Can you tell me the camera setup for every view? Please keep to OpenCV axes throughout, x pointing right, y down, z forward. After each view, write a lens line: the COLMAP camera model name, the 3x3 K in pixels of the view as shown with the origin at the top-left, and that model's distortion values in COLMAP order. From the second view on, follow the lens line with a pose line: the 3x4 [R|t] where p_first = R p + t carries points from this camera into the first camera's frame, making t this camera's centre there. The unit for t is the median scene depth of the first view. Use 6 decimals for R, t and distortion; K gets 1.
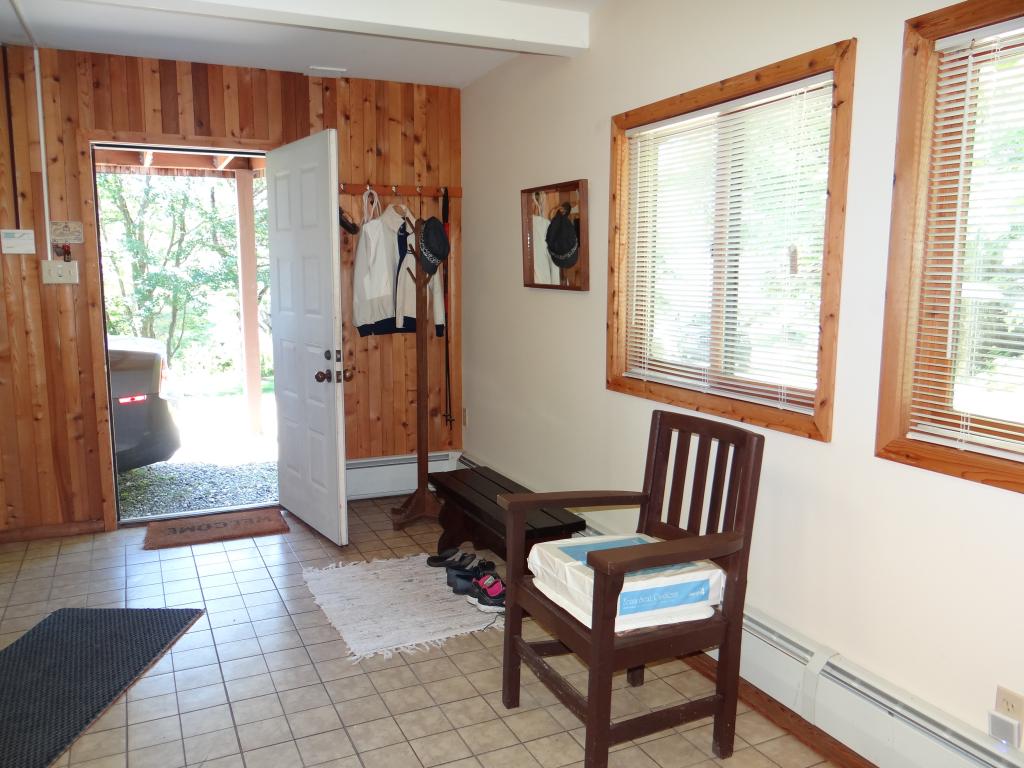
lens RADIAL K [[815.1, 0, 512.4], [0, 815.1, 383.7], [0, 0, 1]] dist [-0.005205, 0.002319]
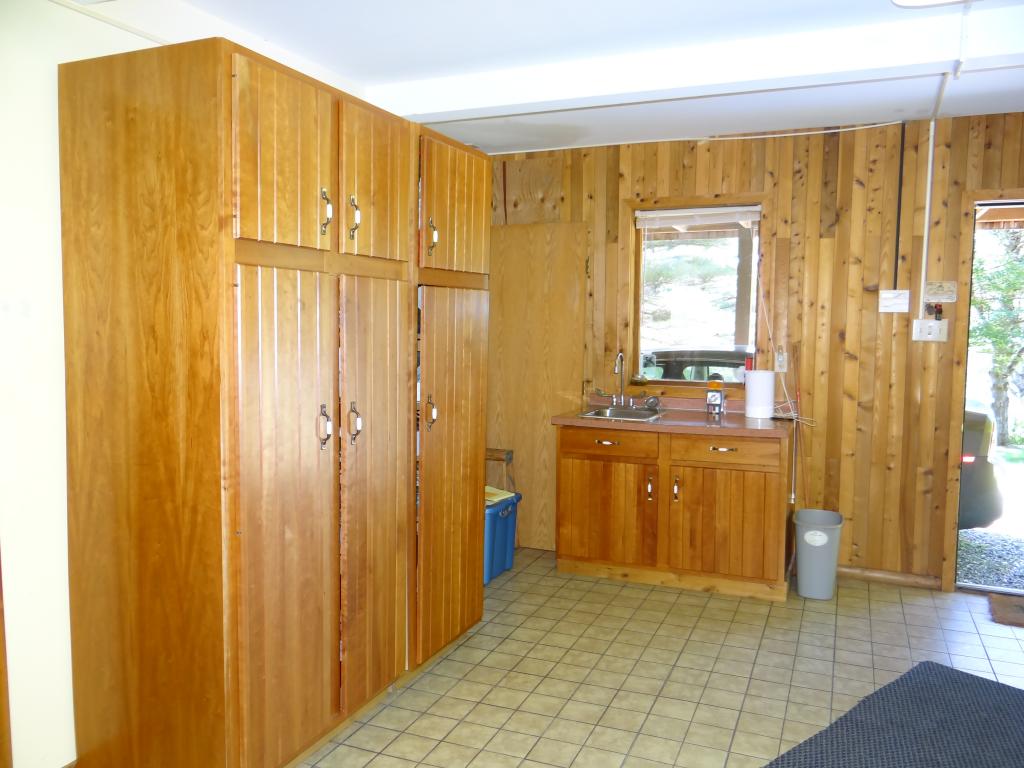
lens RADIAL K [[815.1, 0, 511.1], [0, 815.1, 382.4], [0, 0, 1]] dist [-0.005205, 0.002319]
pose [[0.660606, 0.068043, -0.747643, -0.128852], [-0.117350, 0.993001, -0.013315, 0.004733], [0.741505, 0.096532, 0.663967, -0.072885]]
